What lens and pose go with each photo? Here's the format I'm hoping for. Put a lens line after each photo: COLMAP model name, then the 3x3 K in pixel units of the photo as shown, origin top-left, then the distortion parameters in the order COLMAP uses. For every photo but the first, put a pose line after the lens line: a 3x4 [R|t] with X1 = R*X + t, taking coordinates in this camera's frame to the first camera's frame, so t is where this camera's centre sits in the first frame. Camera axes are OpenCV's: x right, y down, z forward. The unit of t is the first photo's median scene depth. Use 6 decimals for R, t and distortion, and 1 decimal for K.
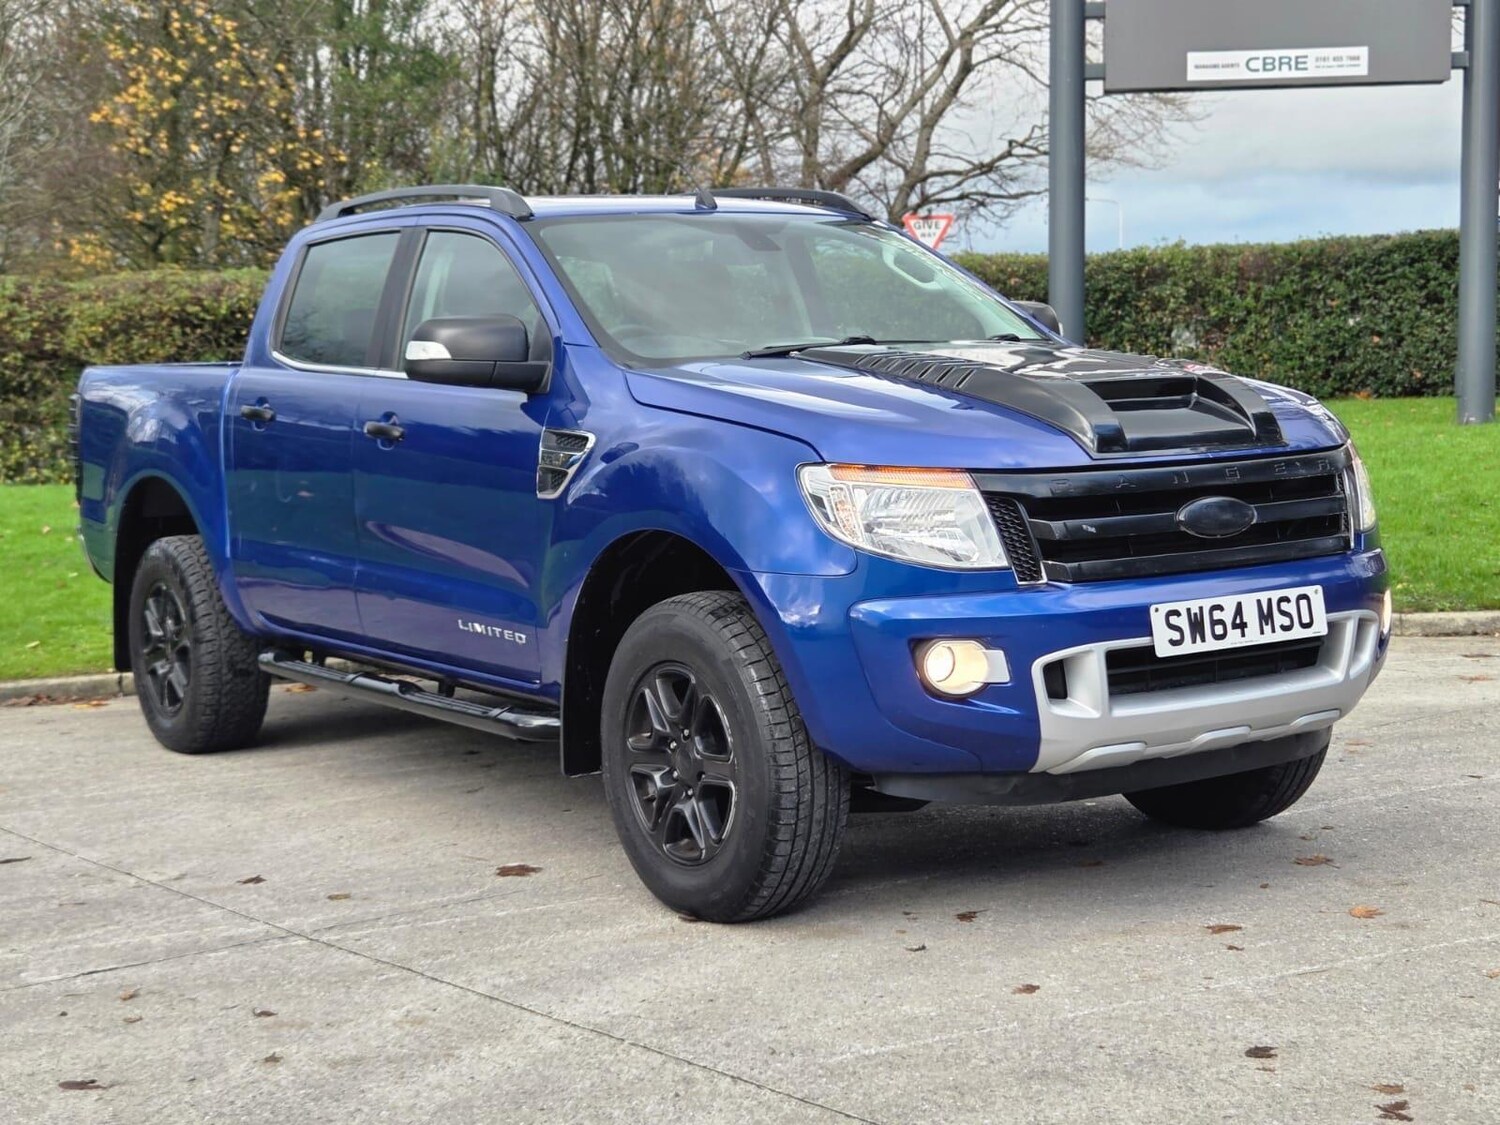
lens RADIAL K [[2338.5, 0, 755.0], [0, 2338.5, 558.5], [0, 0, 1]] dist [0.050835, 0.009588]
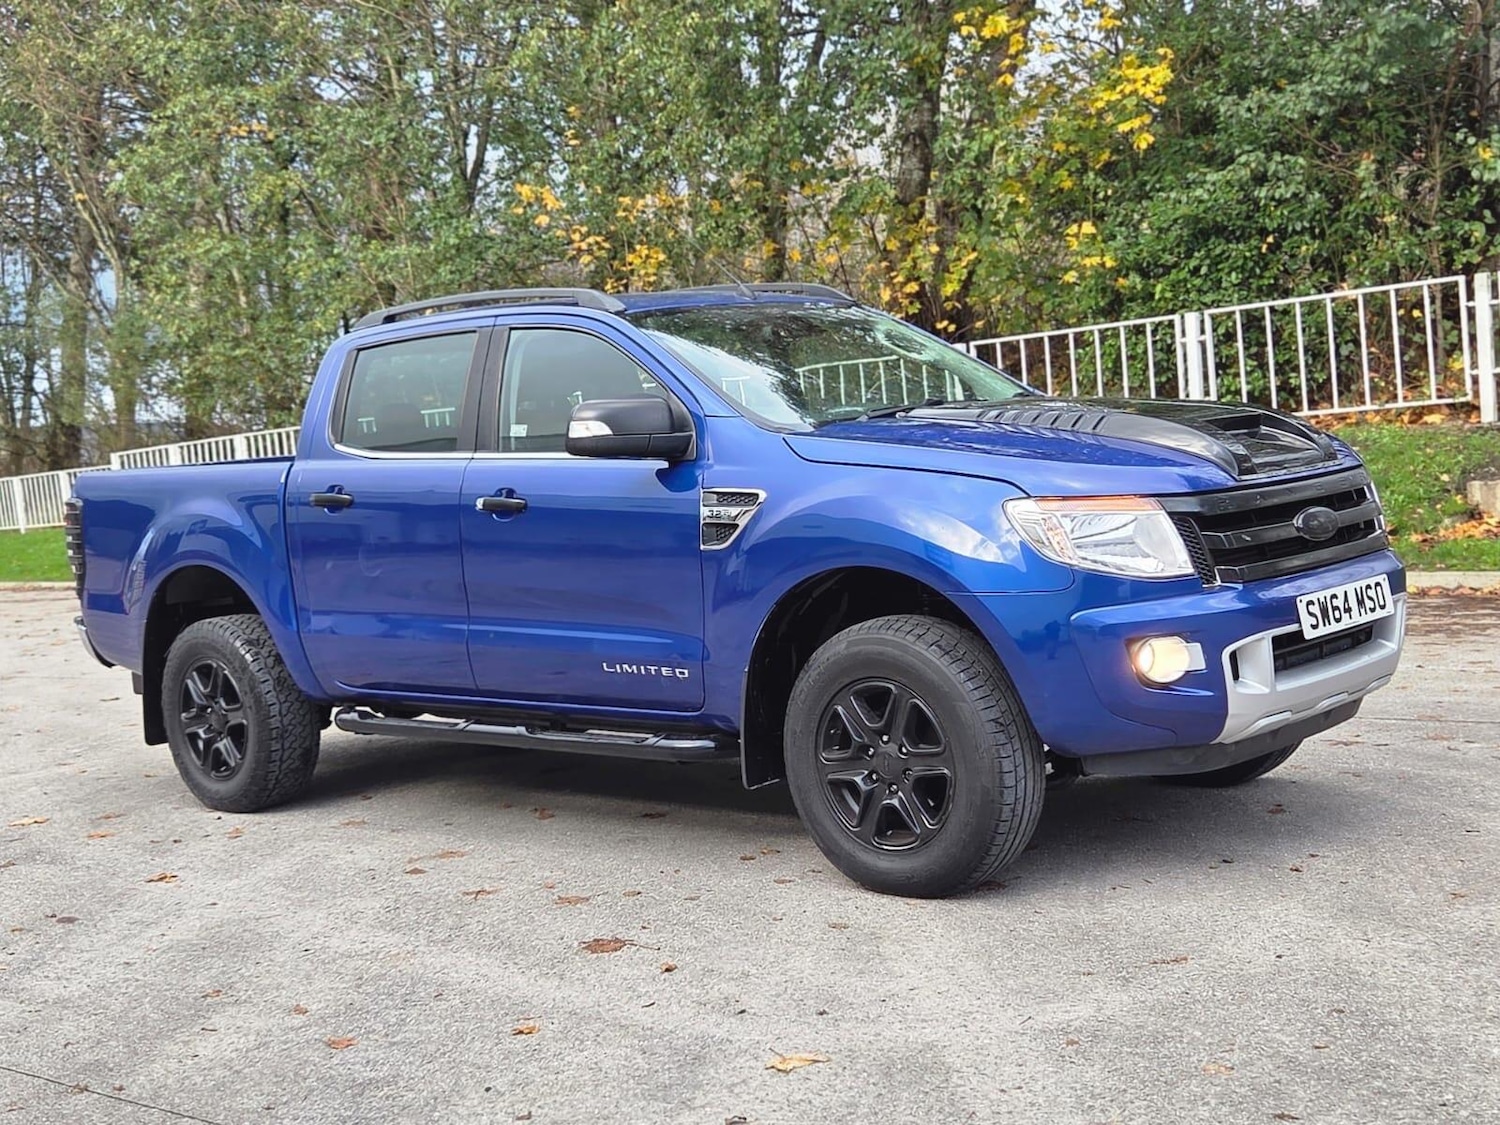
lens RADIAL K [[1910.0, 0, 729.7], [0, 1910.0, 565.9], [0, 0, 1]] dist [0.073289, -0.034452]
pose [[0.971688, -0.067759, 0.226345, -0.281316], [0.073445, 0.997158, -0.016781, -0.001028], [-0.224564, 0.032930, 0.973903, 0.077238]]
